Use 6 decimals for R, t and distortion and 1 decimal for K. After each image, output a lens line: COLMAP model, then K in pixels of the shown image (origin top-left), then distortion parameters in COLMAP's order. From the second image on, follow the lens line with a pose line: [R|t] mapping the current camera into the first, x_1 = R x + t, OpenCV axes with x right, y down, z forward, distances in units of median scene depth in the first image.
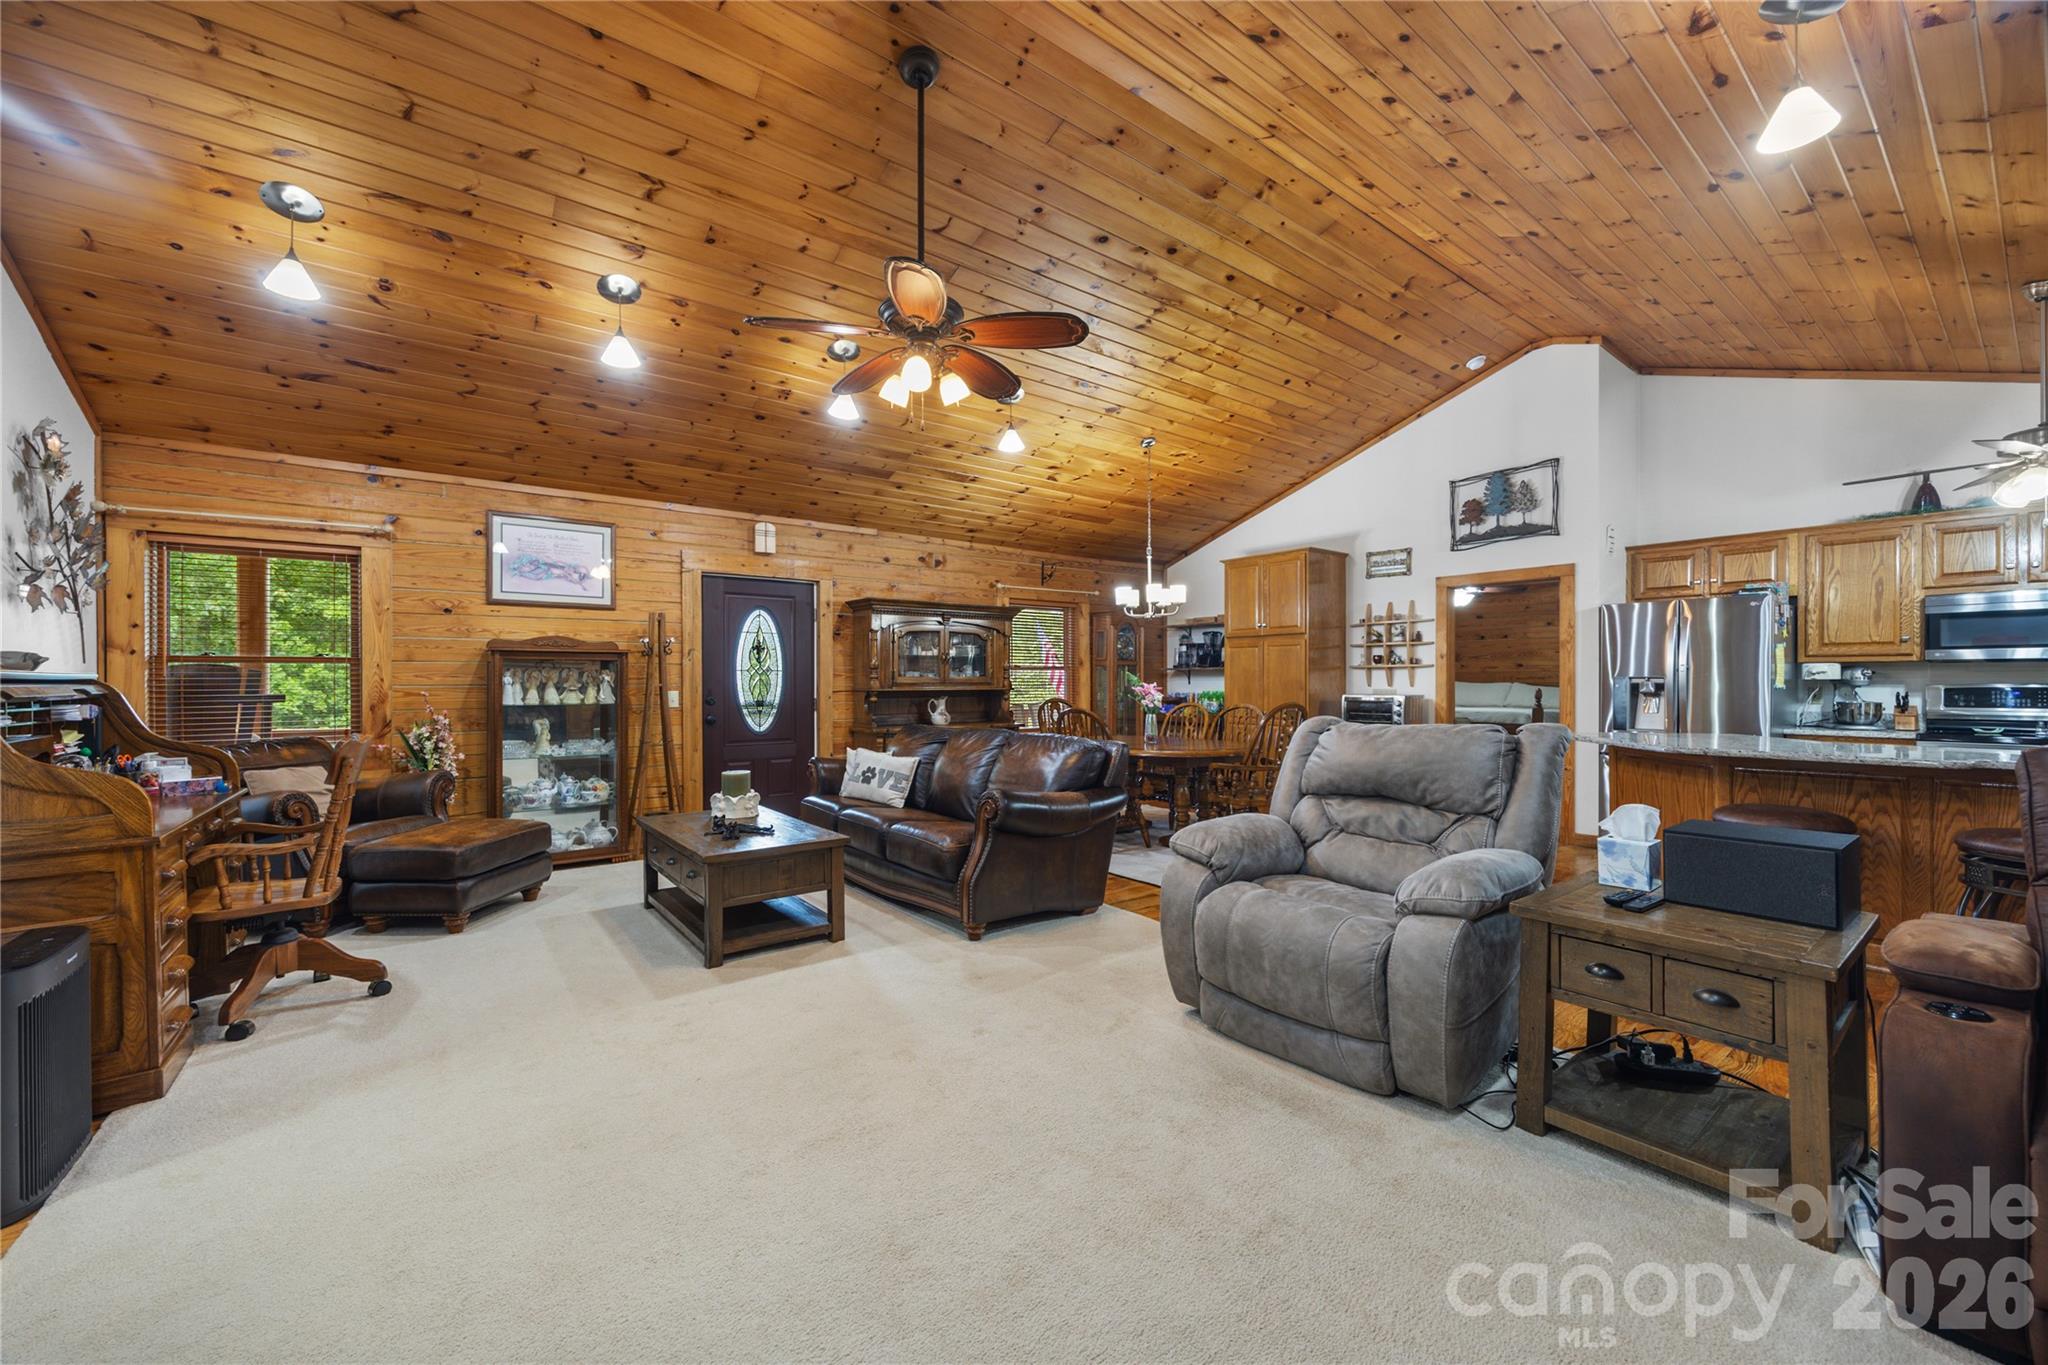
lens RADIAL K [[798.0, 0, 1008.9], [0, 798.0, 679.4], [0, 0, 1]] dist [0.002189, -0.000064]
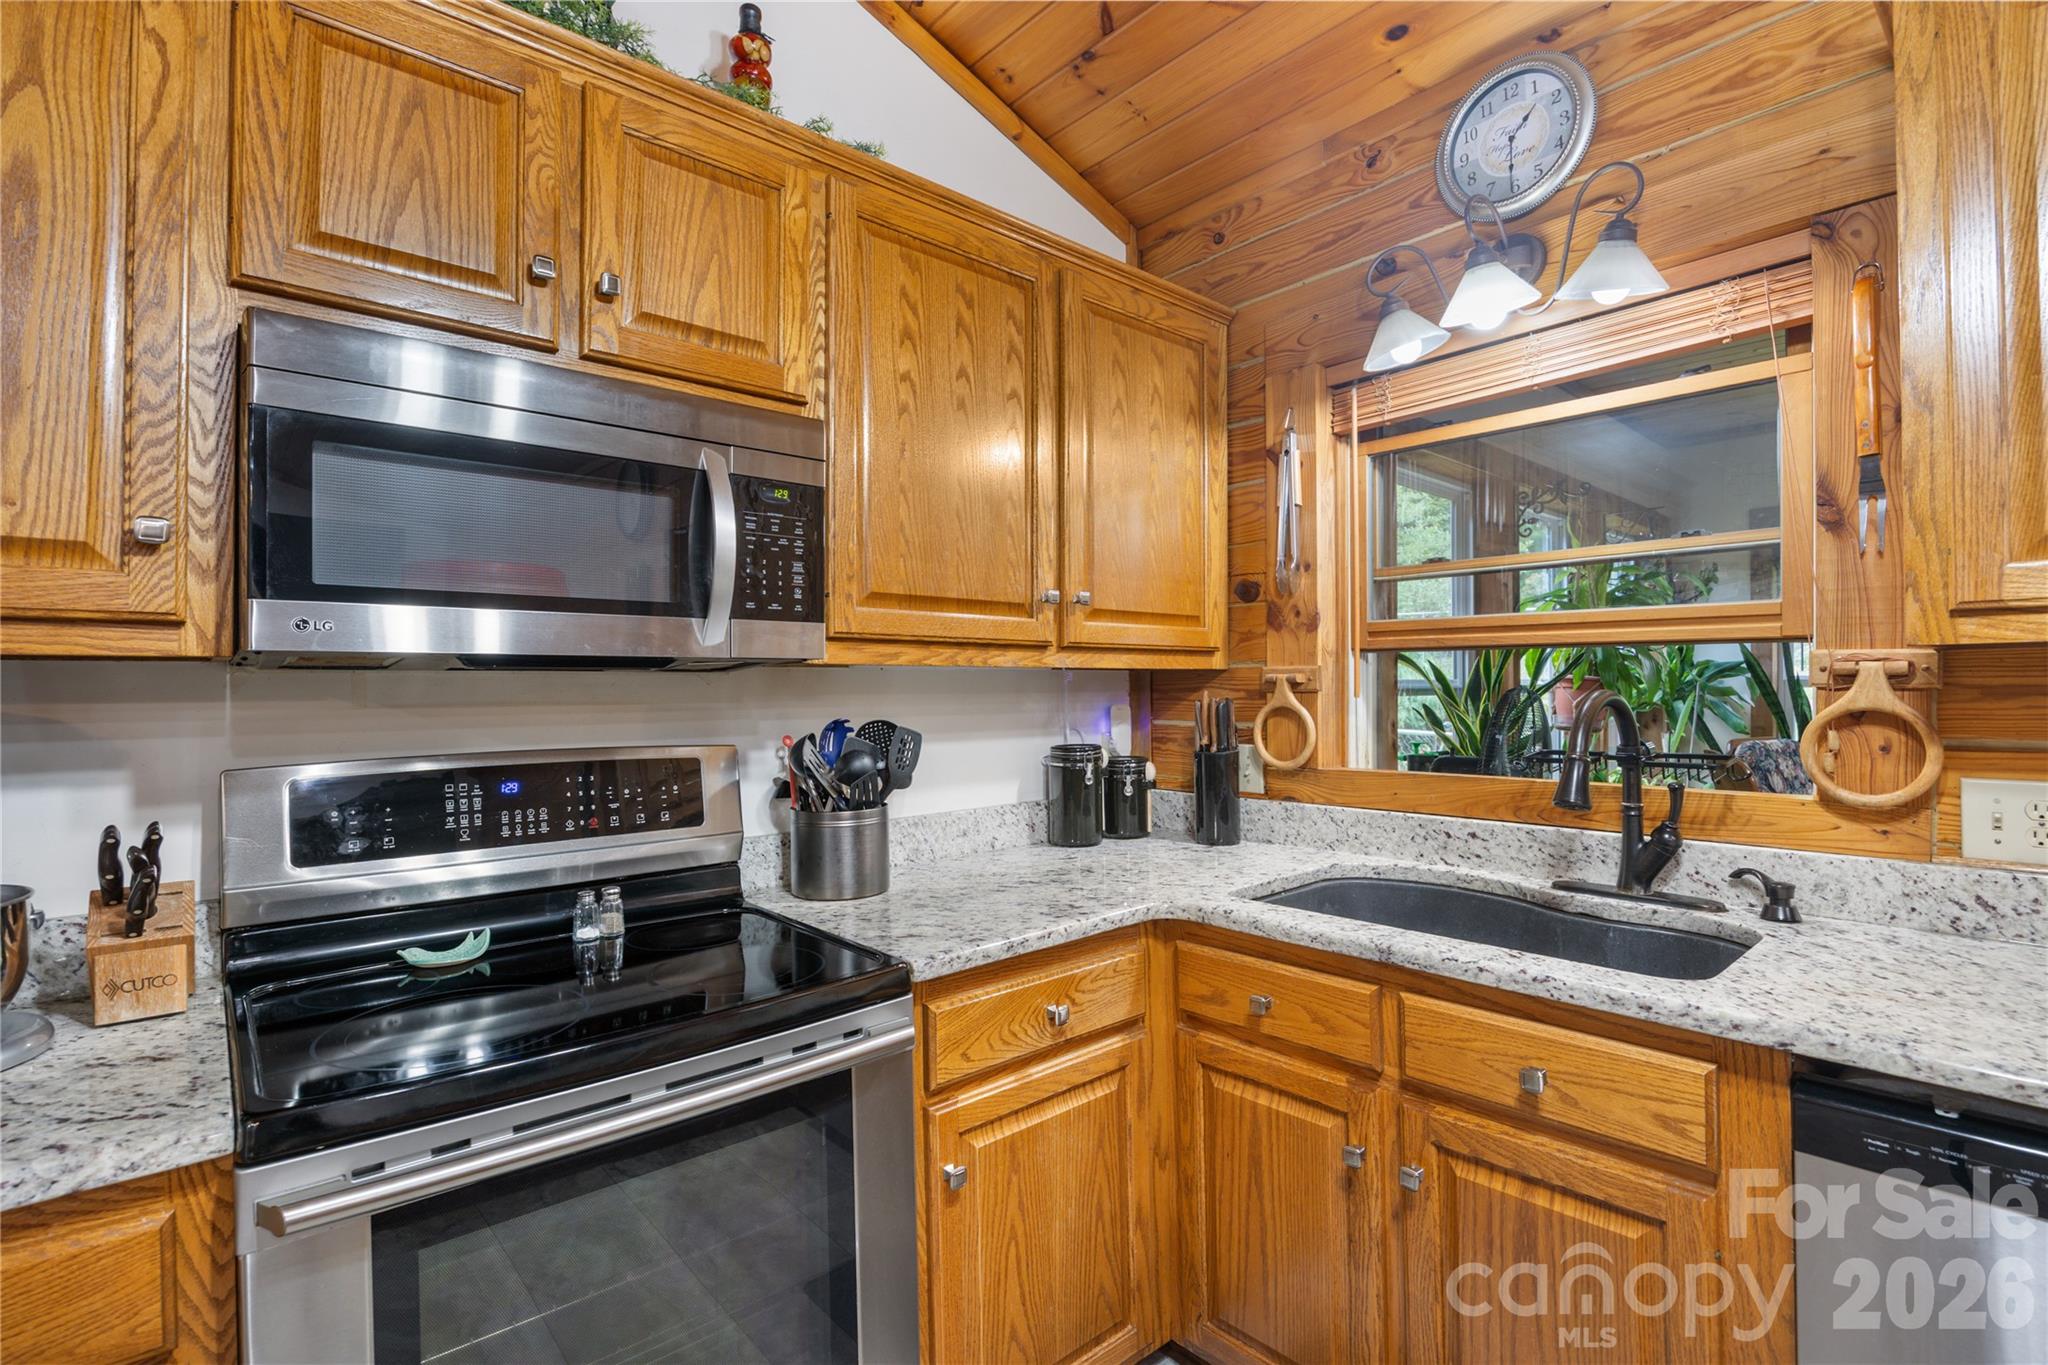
lens RADIAL K [[945.9, 0, 1018.2], [0, 945.9, 682.2], [0, 0, 1]] dist [-0.013568, -0.001633]
pose [[-0.068993, 0.003879, 0.997610, 0.686413], [0.004381, 0.999984, -0.003585, -0.011881], [-0.997607, 0.004123, -0.069009, 0.626576]]
